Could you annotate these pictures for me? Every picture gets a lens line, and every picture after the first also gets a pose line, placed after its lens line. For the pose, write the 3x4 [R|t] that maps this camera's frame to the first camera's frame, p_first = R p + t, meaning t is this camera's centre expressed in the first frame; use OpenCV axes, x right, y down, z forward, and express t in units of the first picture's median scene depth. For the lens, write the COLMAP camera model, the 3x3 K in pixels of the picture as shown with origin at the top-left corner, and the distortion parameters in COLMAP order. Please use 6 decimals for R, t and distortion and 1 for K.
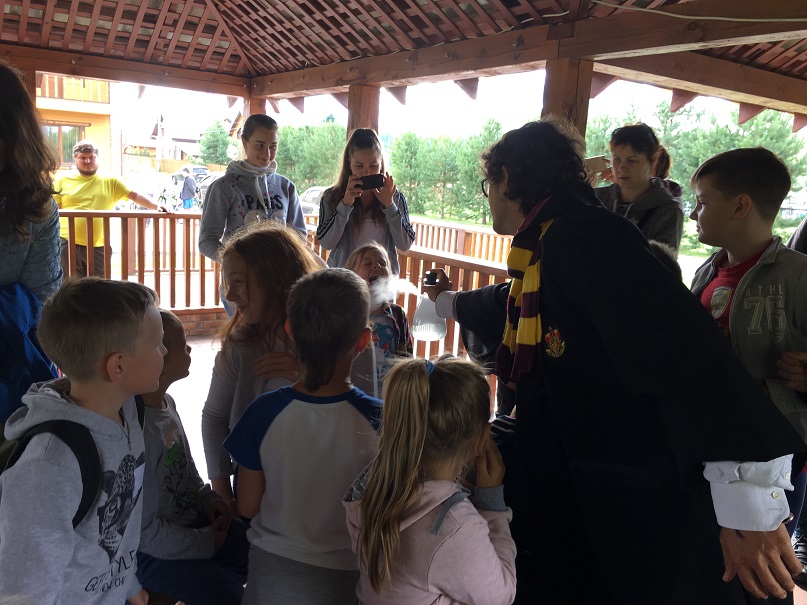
lens RADIAL K [[691.0, 0, 406.1], [0, 691.0, 297.2], [0, 0, 1]] dist [0.063781, -0.083862]
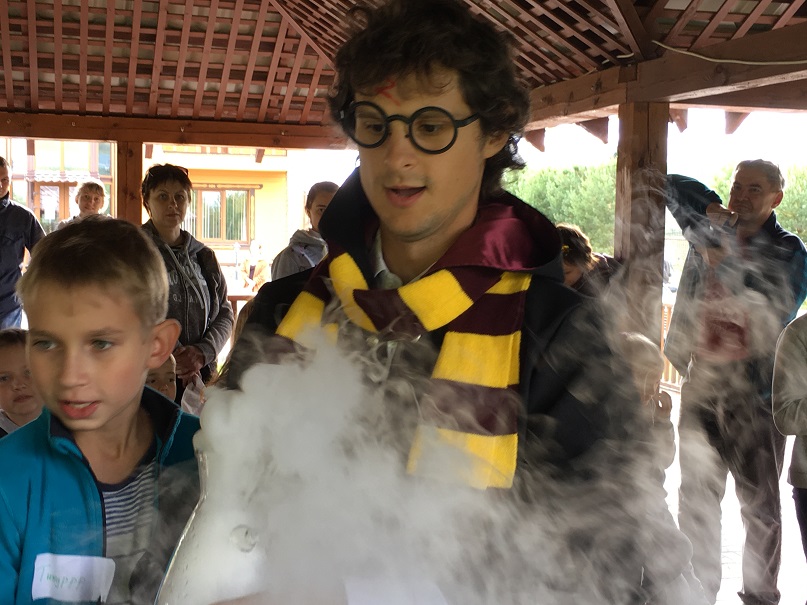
lens RADIAL K [[1130.3, 0, 403.5], [0, 1130.3, 302.5], [0, 0, 1]] dist [0.034573, 0.033437]
pose [[0.953935, -0.025297, -0.298944, 0.224587], [-0.011252, 0.992721, -0.119911, 0.055281], [0.299802, 0.117751, 0.946707, -0.265252]]
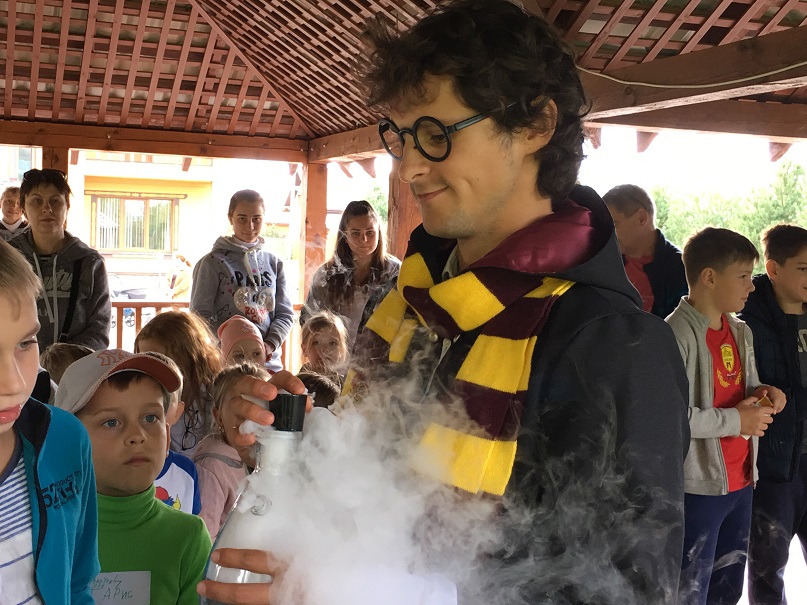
lens RADIAL K [[1130.3, 0, 403.5], [0, 1130.3, 302.5], [0, 0, 1]] dist [0.034573, 0.033437]
pose [[0.971997, -0.016552, -0.234408, 0.232923], [-0.015121, 0.991043, -0.132682, 0.064073], [0.234504, 0.132511, 0.963041, -0.290930]]
